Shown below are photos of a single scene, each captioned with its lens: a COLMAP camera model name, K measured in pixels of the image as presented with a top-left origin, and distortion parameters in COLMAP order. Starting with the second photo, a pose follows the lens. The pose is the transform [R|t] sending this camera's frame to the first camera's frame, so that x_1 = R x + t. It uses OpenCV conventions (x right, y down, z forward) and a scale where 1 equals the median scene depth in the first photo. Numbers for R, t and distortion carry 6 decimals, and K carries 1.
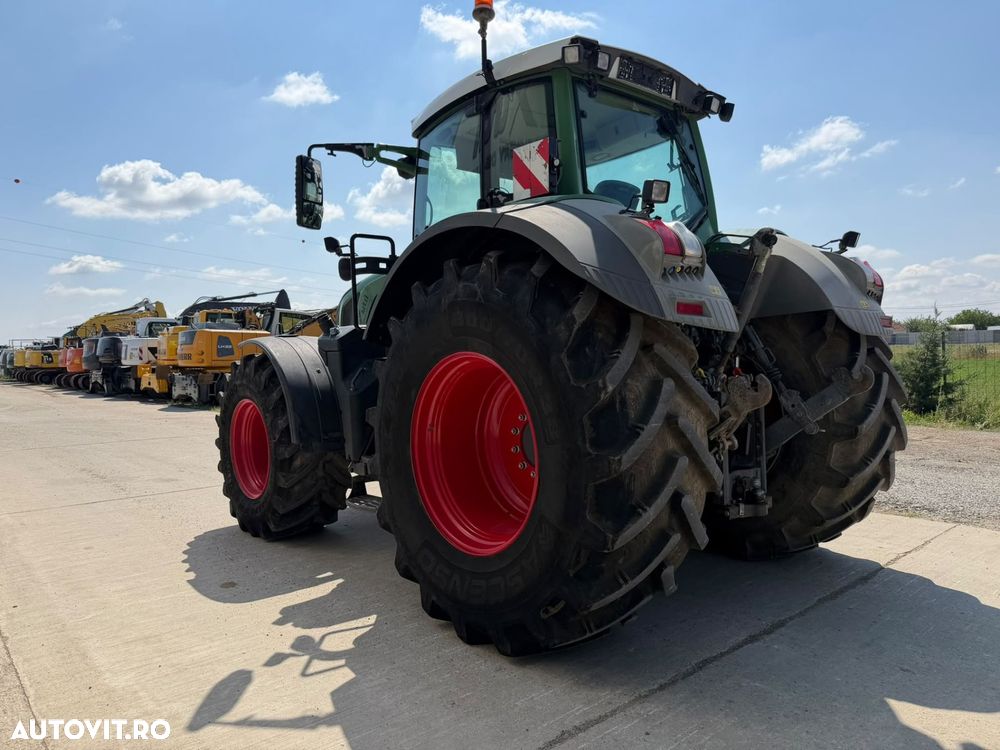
lens RADIAL K [[741.0, 0, 500.0], [0, 741.0, 375.0], [0, 0, 1]] dist [0.126149, -0.268316]
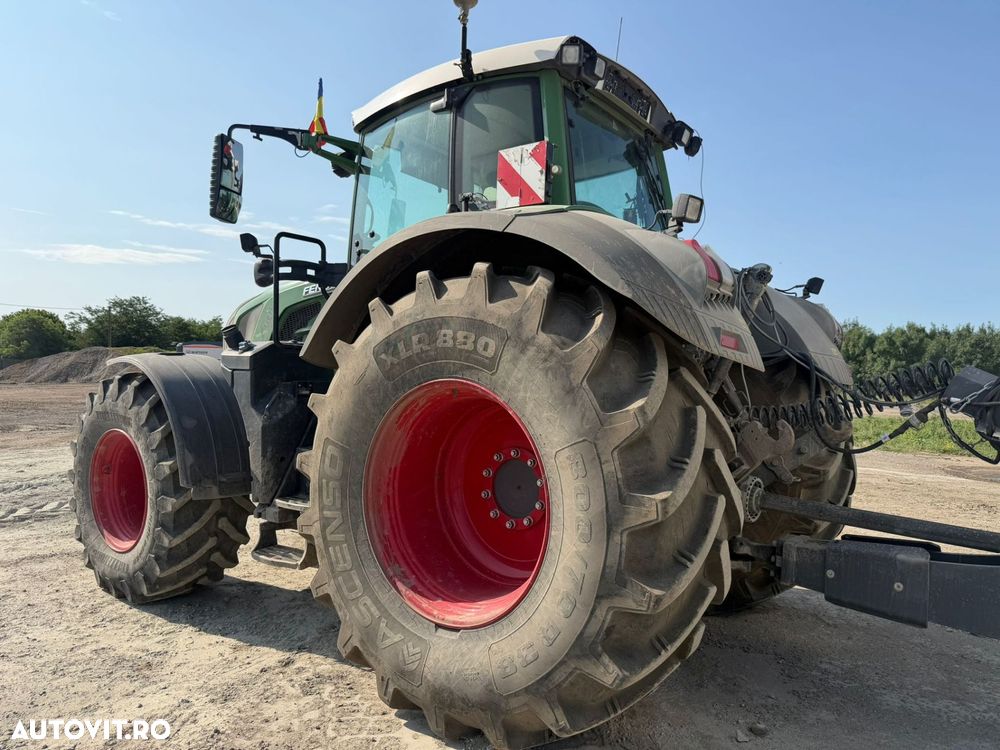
lens RADIAL K [[741.0, 0, 500.0], [0, 741.0, 375.0], [0, 0, 1]] dist [0.126149, -0.268316]
pose [[0.976116, 0.056844, 0.209682, -0.128222], [-0.046855, 0.997531, -0.052305, 0.006115], [-0.212138, 0.041231, 0.976370, 0.128966]]
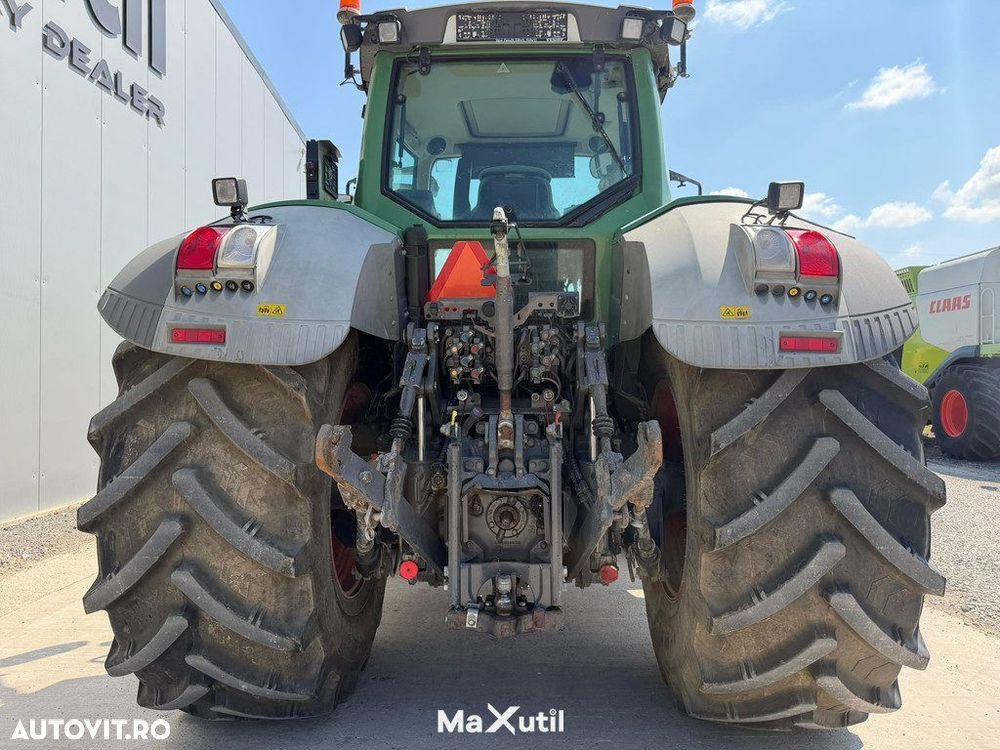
lens RADIAL K [[741.0, 0, 500.0], [0, 741.0, 375.0], [0, 0, 1]] dist [0.126149, -0.268316]
pose [[0.722445, 0.009470, -0.691364, 0.678008], [-0.026242, 0.999561, -0.013730, -0.029216], [0.690931, 0.028062, 0.722376, 0.425491]]
